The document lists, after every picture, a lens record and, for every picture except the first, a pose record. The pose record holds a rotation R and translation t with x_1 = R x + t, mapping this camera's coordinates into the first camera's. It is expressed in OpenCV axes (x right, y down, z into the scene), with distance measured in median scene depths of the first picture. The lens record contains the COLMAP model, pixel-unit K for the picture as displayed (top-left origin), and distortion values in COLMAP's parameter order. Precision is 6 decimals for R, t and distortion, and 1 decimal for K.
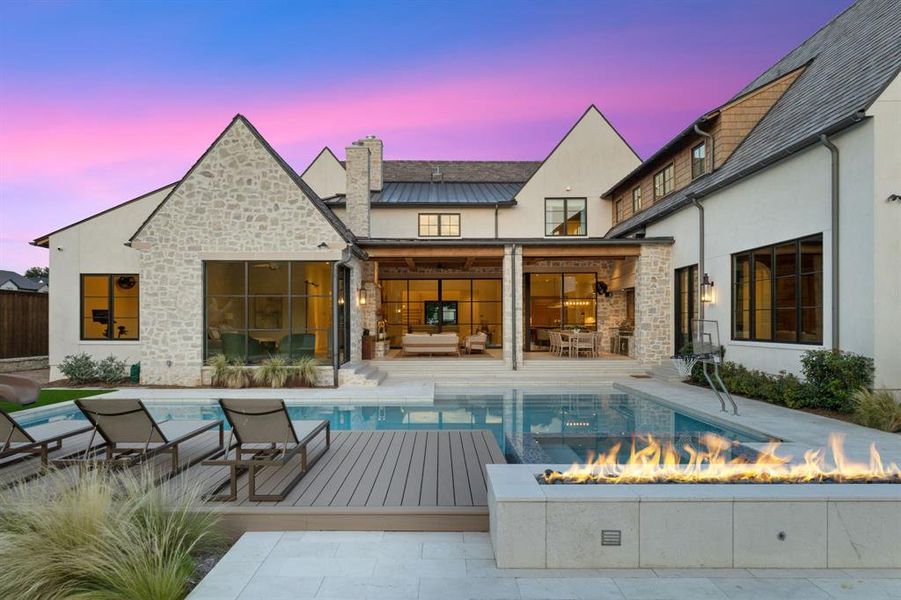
lens RADIAL K [[599.8, 0, 449.1], [0, 599.8, 322.2], [0, 0, 1]] dist [0.047595, -0.003016]
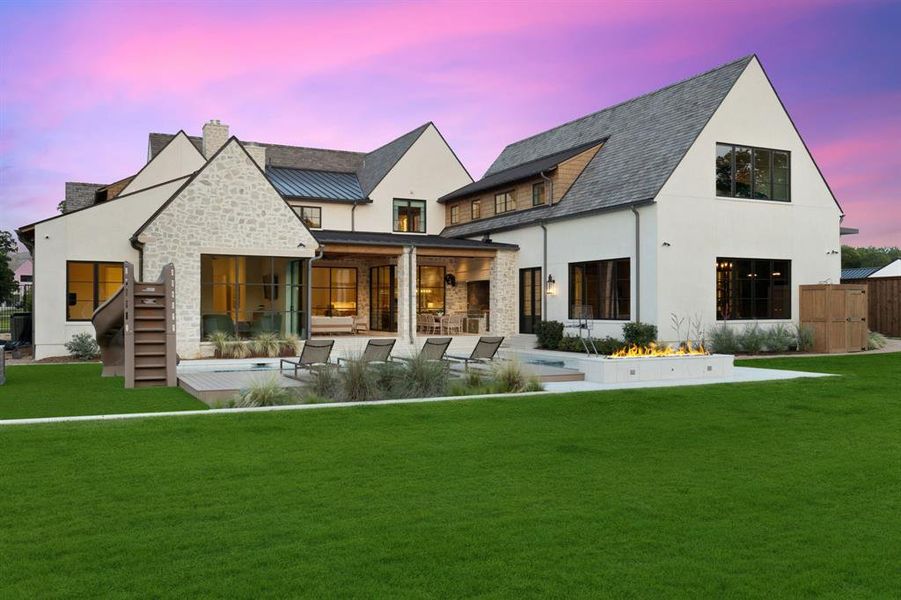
lens RADIAL K [[771.4, 0, 450.5], [0, 771.4, 300.0], [0, 0, 1]] dist [0.111740, -0.000297]
pose [[0.899337, 0.009186, 0.437160, -0.612270], [-0.004597, 0.999923, -0.011555, 0.004905], [-0.437233, 0.008382, 0.899309, -0.584359]]
